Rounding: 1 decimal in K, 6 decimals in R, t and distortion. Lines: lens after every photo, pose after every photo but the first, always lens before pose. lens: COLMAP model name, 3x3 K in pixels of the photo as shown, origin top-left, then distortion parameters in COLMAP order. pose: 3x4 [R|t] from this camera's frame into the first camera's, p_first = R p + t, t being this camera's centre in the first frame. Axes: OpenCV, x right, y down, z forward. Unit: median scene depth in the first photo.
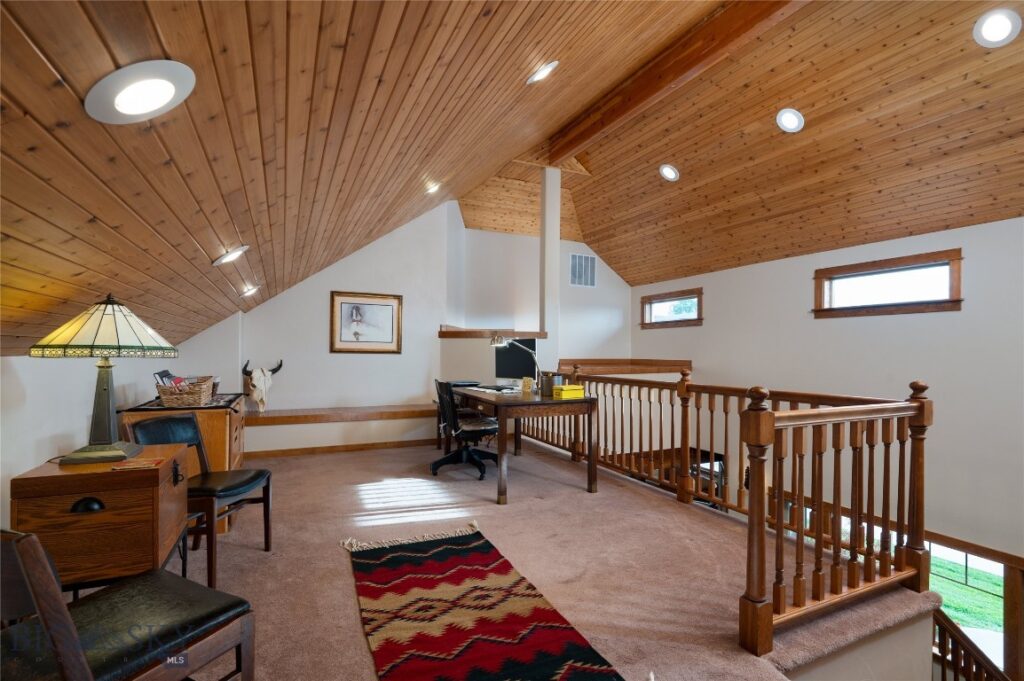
lens RADIAL K [[483.4, 0, 512.0], [0, 483.4, 340.5], [0, 0, 1]] dist [0.001610, 0.000182]
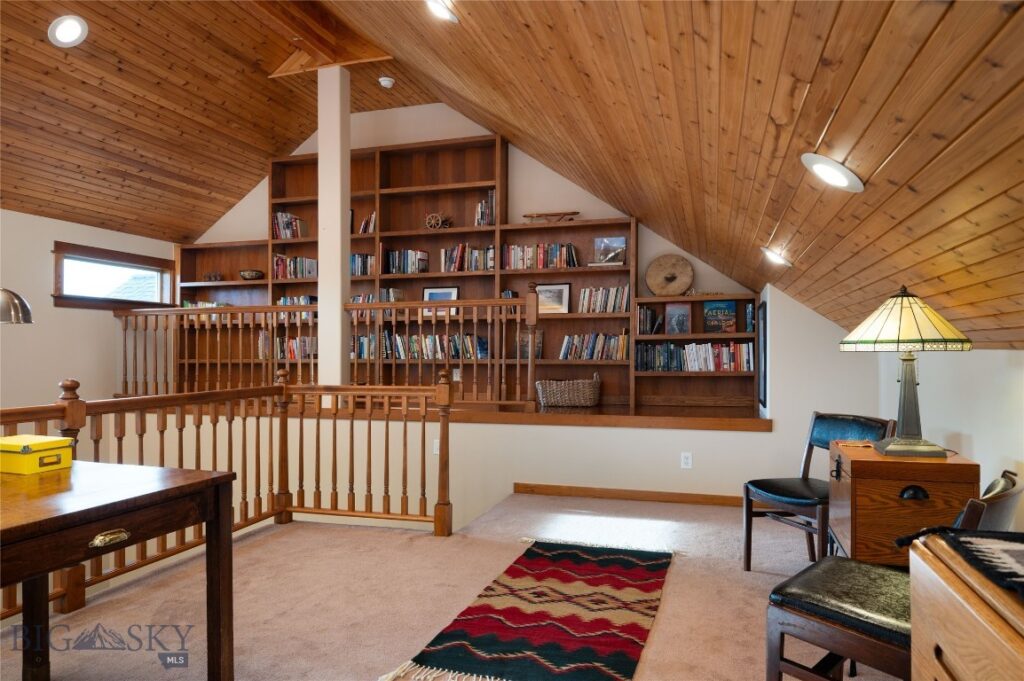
lens RADIAL K [[661.2, 0, 512.0], [0, 661.2, 340.5], [0, 0, 1]] dist [-0.004196, -0.000613]
pose [[-0.736389, 0.007835, 0.676513, -0.910764], [-0.011155, 0.999656, -0.023721, 0.041826], [-0.676467, -0.025014, -0.736048, 1.986205]]
